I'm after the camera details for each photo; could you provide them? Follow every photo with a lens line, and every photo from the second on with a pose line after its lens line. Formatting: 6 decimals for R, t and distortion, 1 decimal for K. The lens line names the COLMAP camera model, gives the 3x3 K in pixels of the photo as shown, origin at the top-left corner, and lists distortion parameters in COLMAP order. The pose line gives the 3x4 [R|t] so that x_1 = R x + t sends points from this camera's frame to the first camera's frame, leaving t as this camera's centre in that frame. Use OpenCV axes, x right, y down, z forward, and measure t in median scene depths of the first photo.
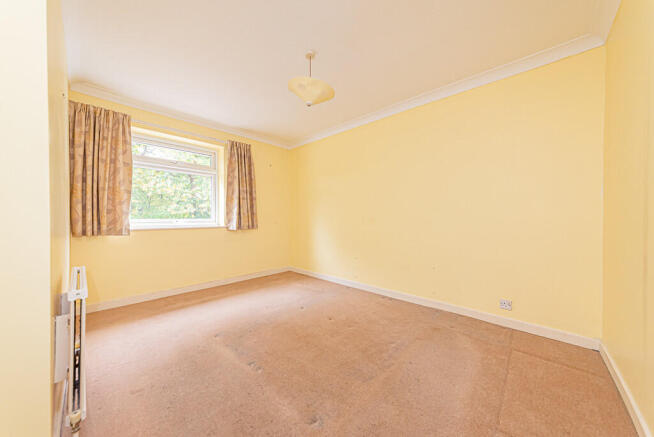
lens RADIAL K [[224.9, 0, 322.7], [0, 224.9, 219.6], [0, 0, 1]] dist [-0.000774, -0.000107]
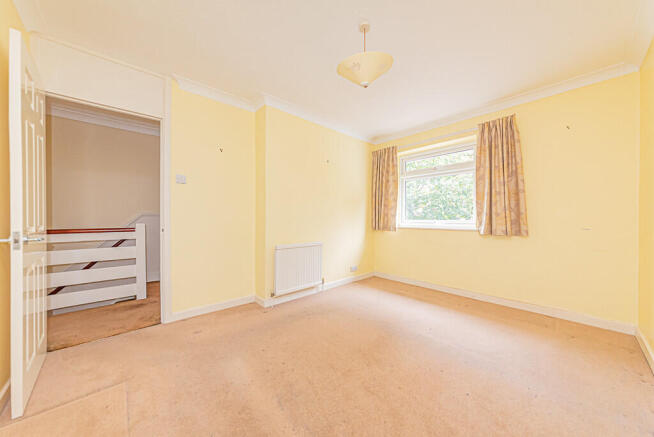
lens RADIAL K [[224.9, 0, 322.7], [0, 224.9, 219.6], [0, 0, 1]] dist [-0.000774, -0.000107]
pose [[-0.070644, 0.005867, -0.997484, 0.537724], [-0.013845, 0.999881, 0.006862, -0.006542], [0.997405, 0.014295, -0.070554, 0.609034]]
